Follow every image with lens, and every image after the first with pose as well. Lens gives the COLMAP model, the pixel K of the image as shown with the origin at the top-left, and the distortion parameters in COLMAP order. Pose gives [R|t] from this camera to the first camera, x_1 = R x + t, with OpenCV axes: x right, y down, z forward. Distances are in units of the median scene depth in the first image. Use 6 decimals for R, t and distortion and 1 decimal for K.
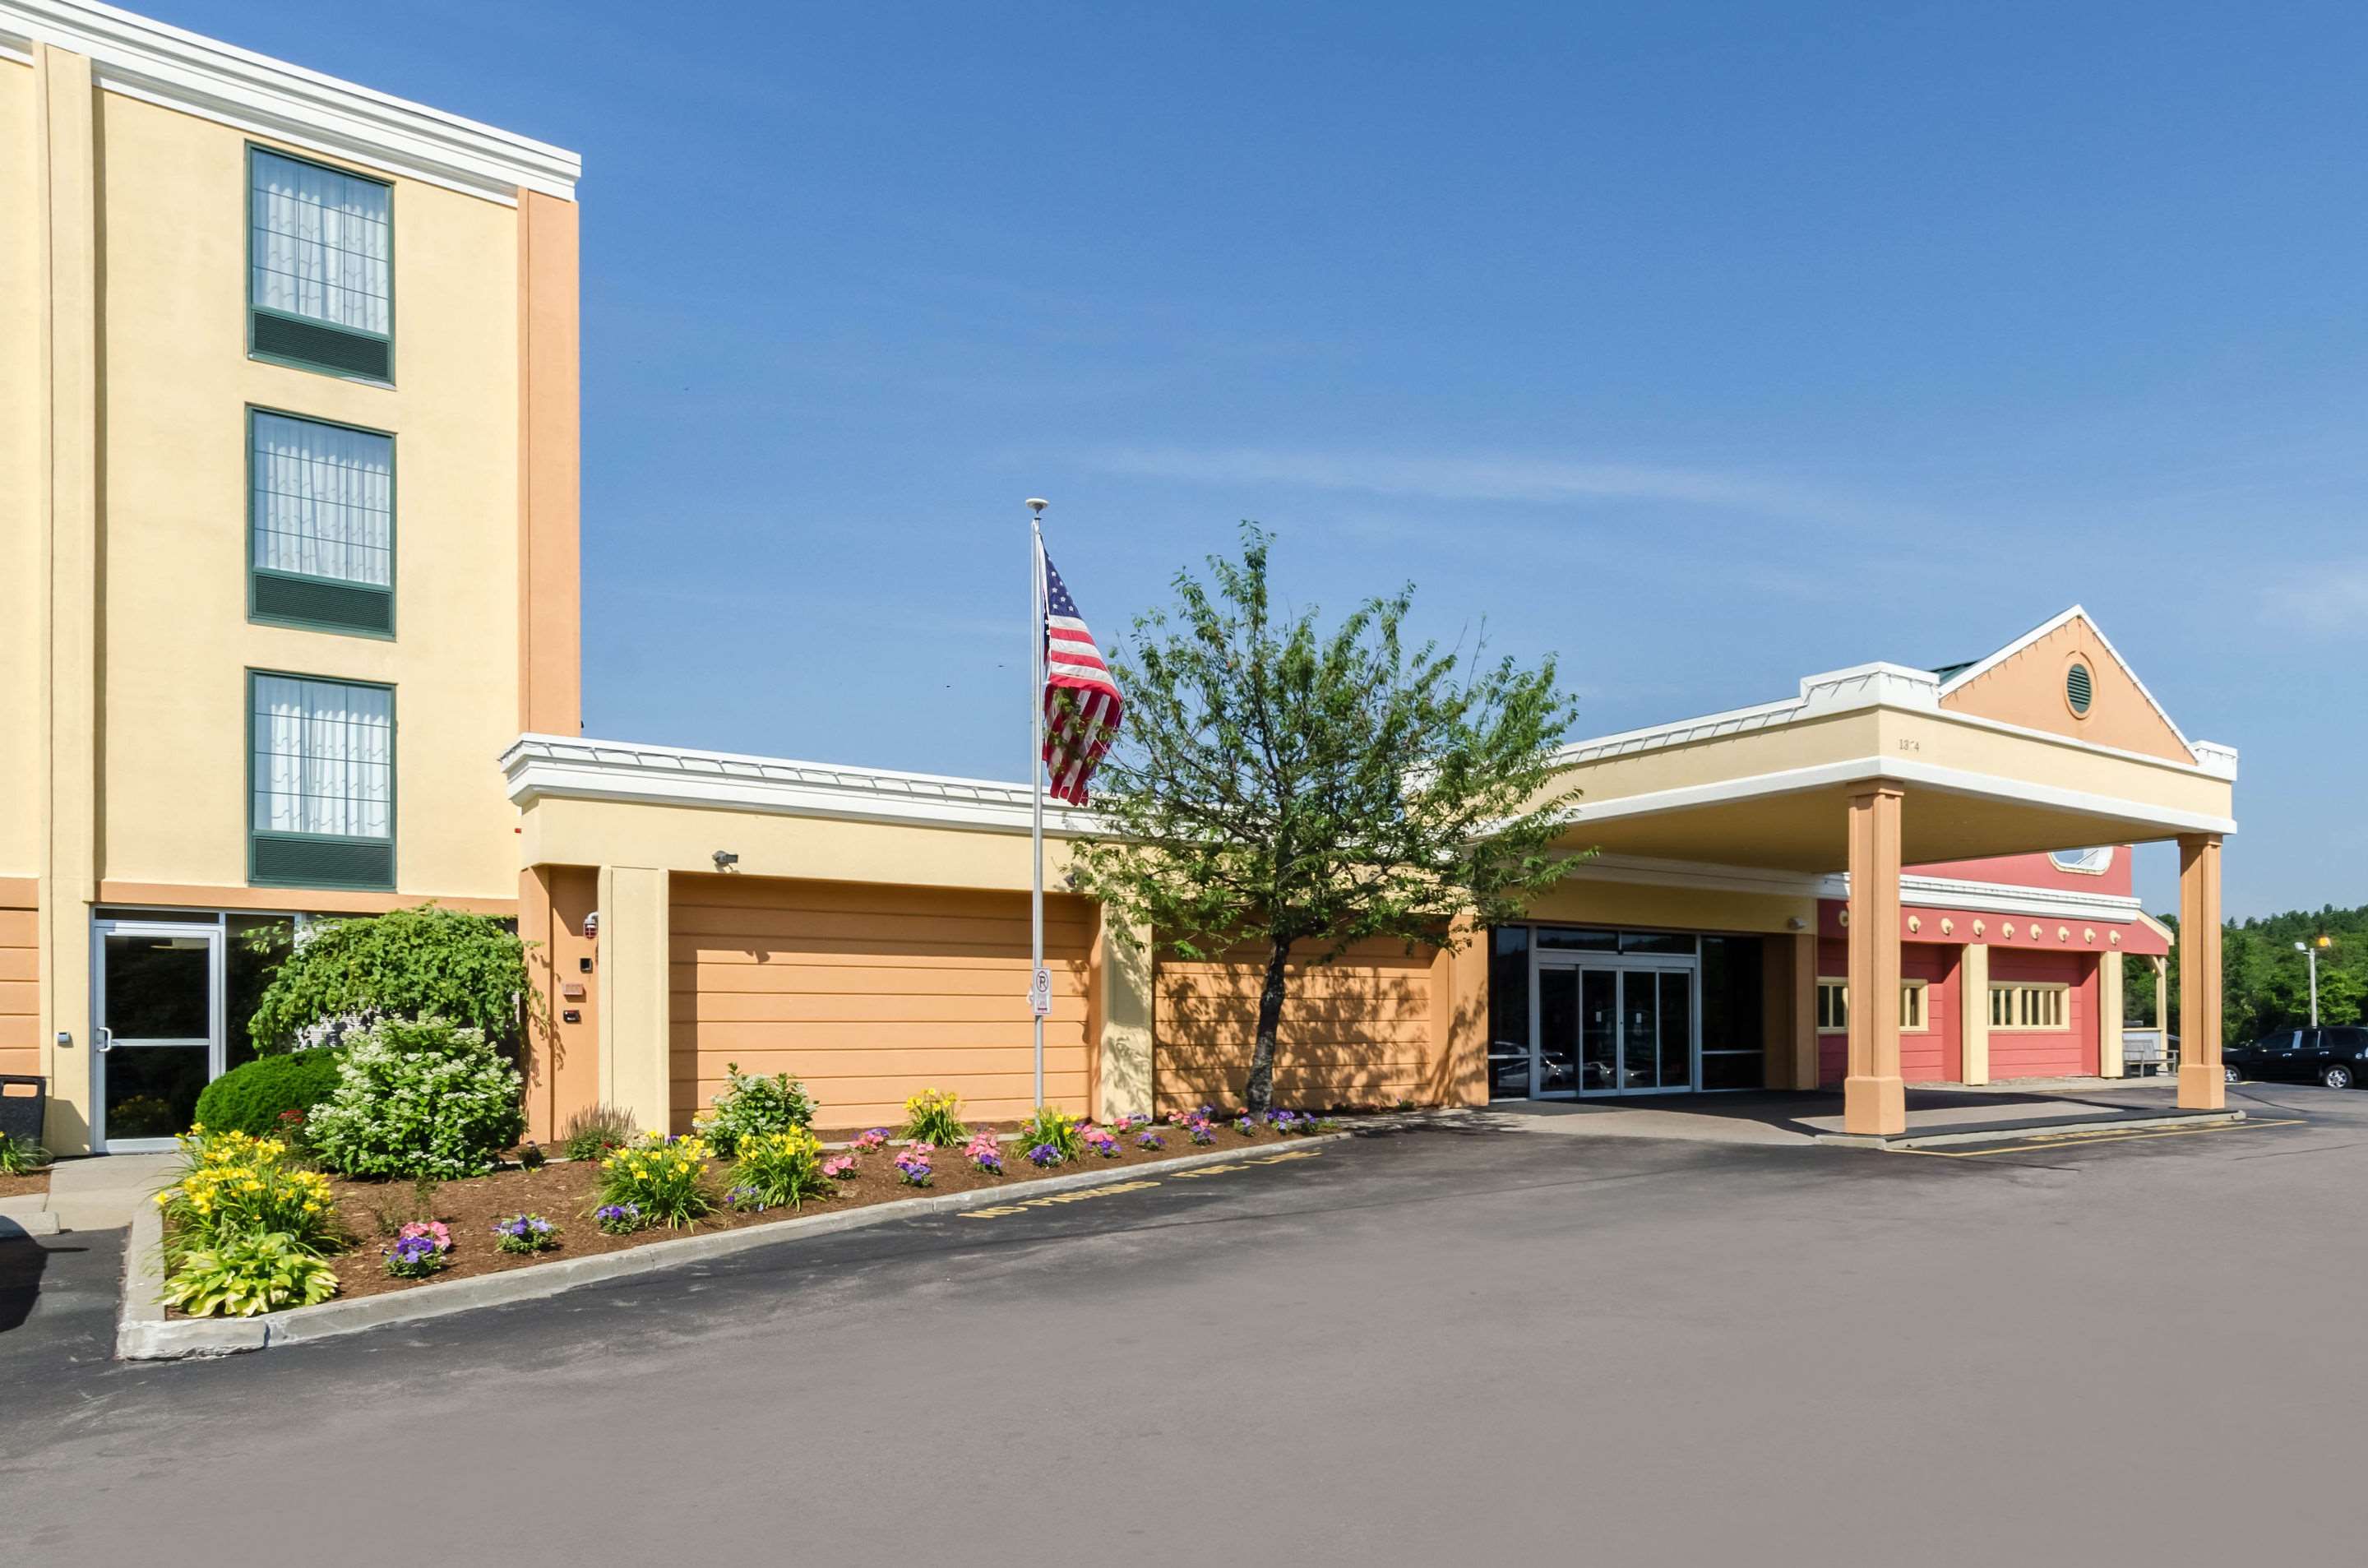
lens RADIAL K [[1287.7, 0, 1184.0], [0, 1287.7, 784.0], [0, 0, 1]] dist [-0.001144, -0.000579]
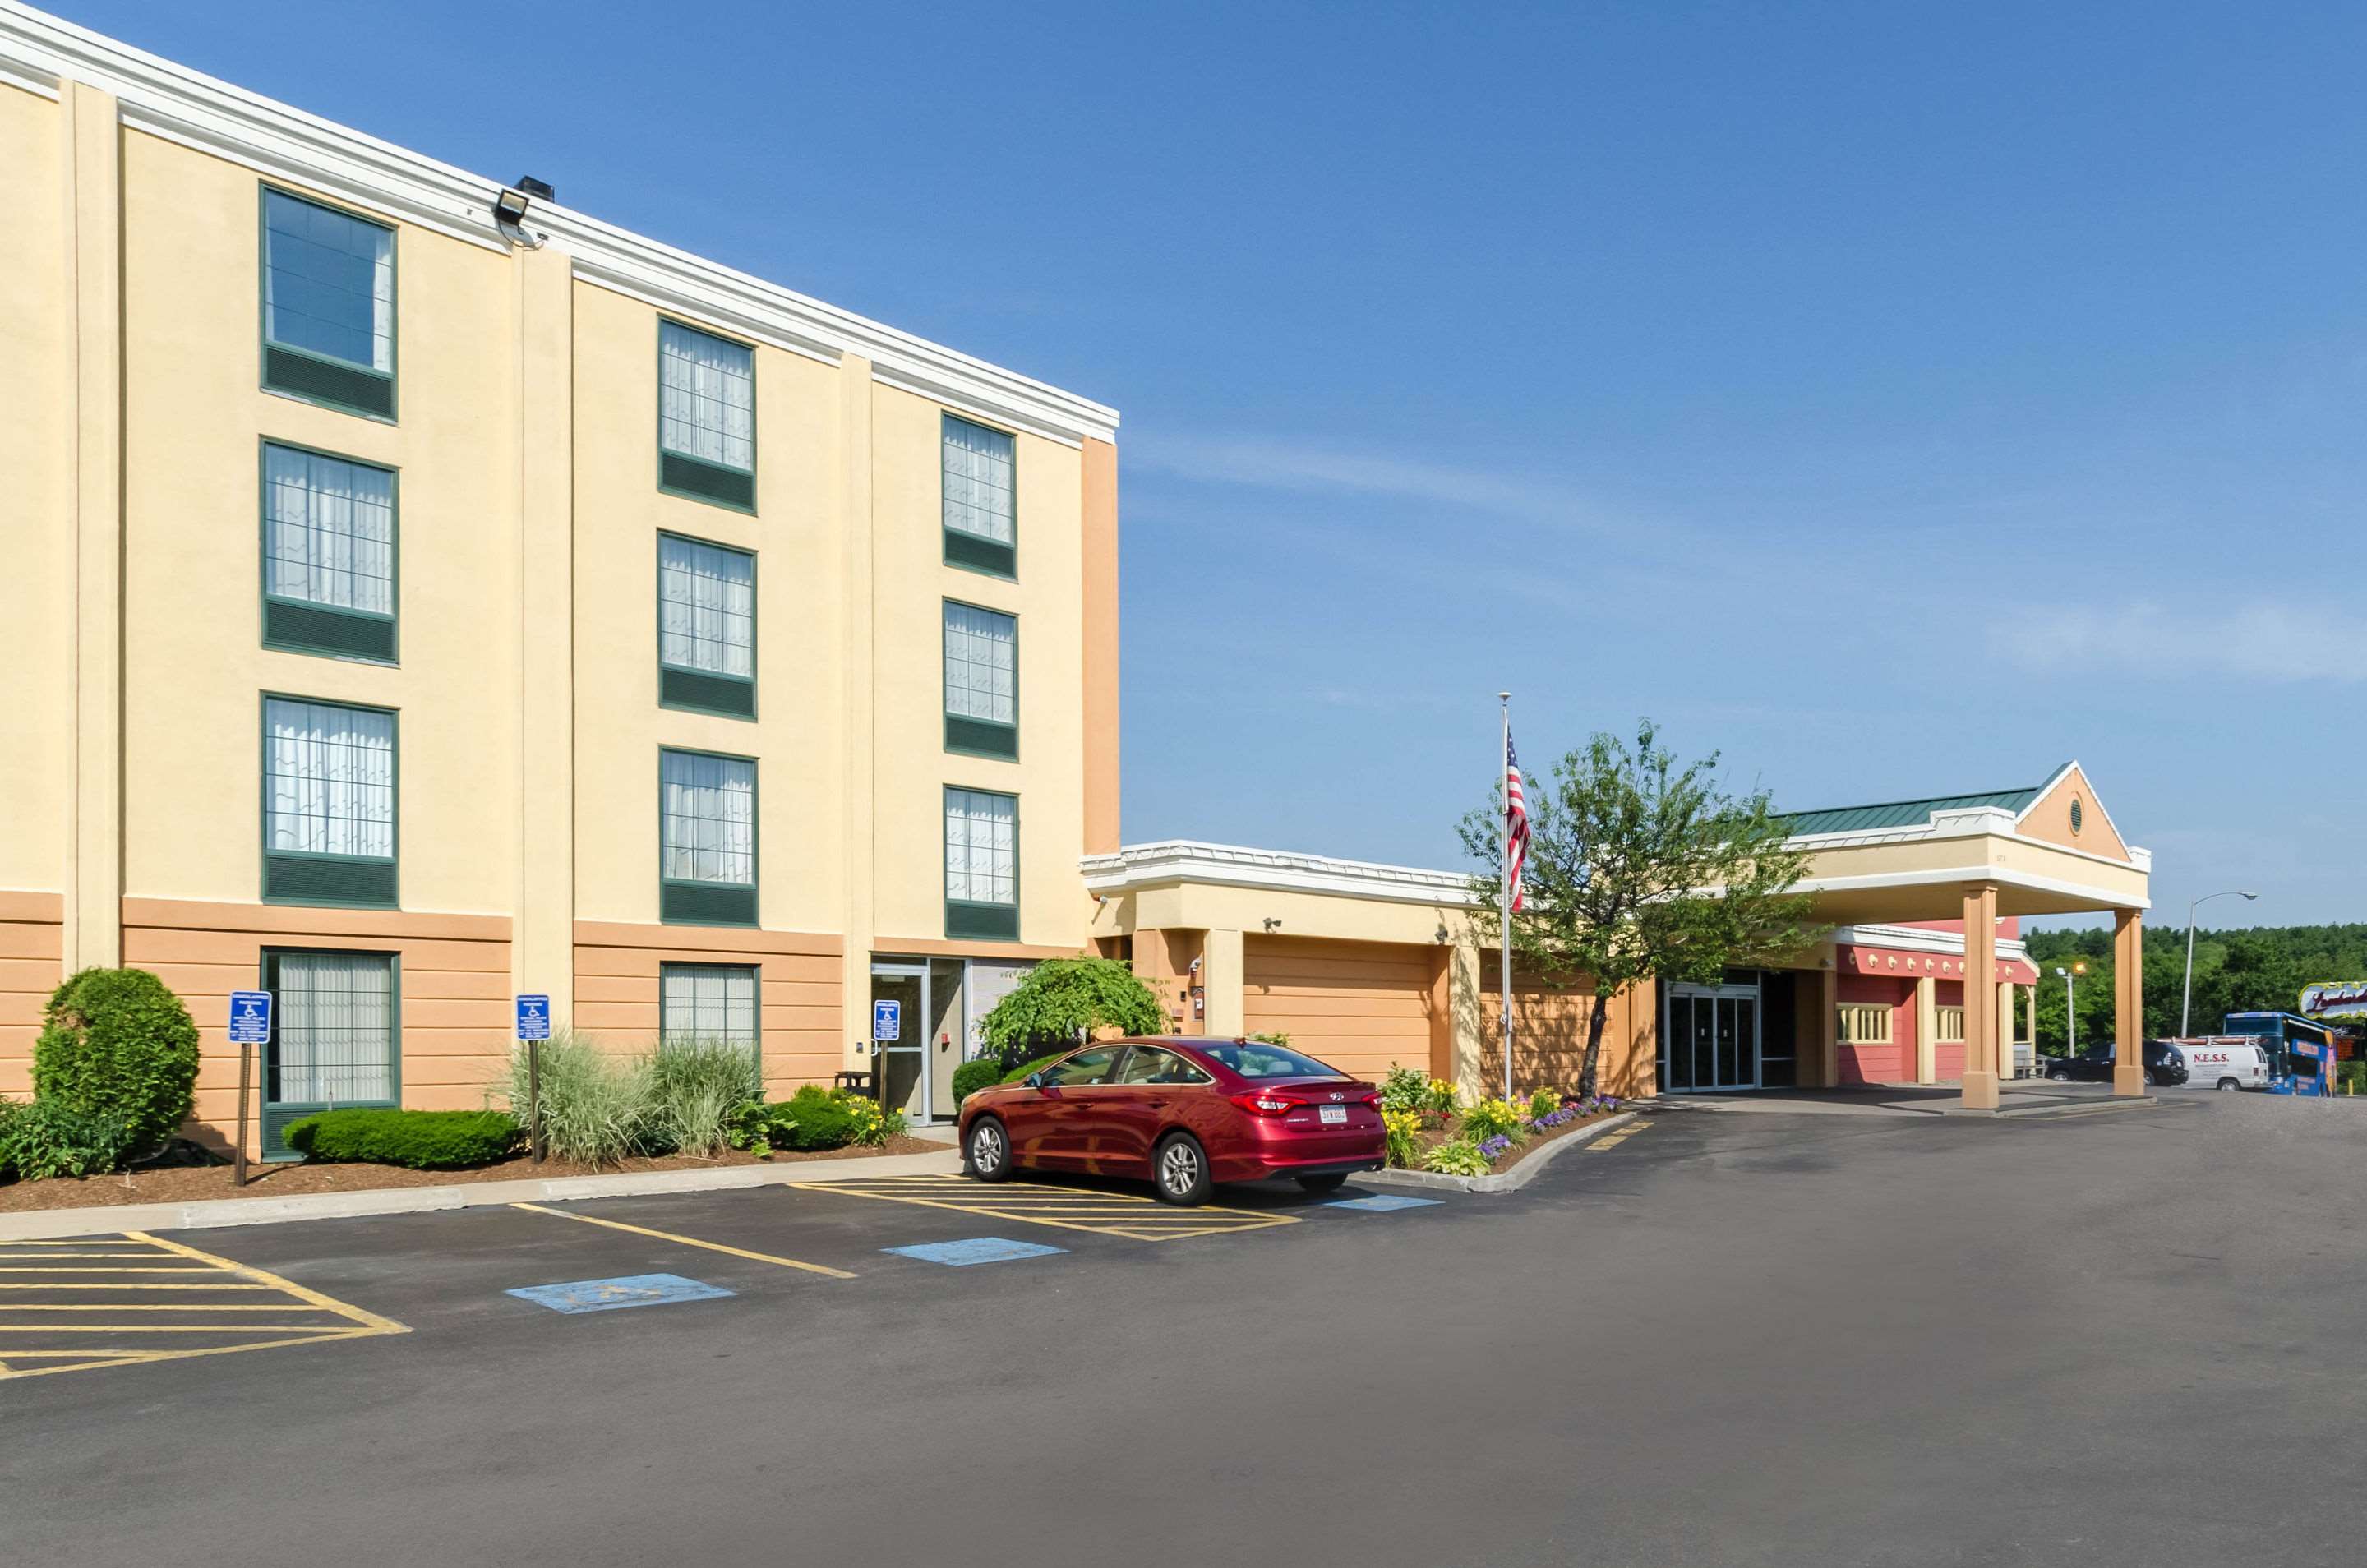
lens RADIAL K [[1228.1, 0, 1208.6], [0, 1228.1, 802.0], [0, 0, 1]] dist [-0.026488, 0.001899]
pose [[0.992774, 0.022579, 0.117855, -0.416839], [-0.021630, 0.999723, -0.009318, -0.045211], [-0.118033, 0.006701, 0.992987, -0.260410]]
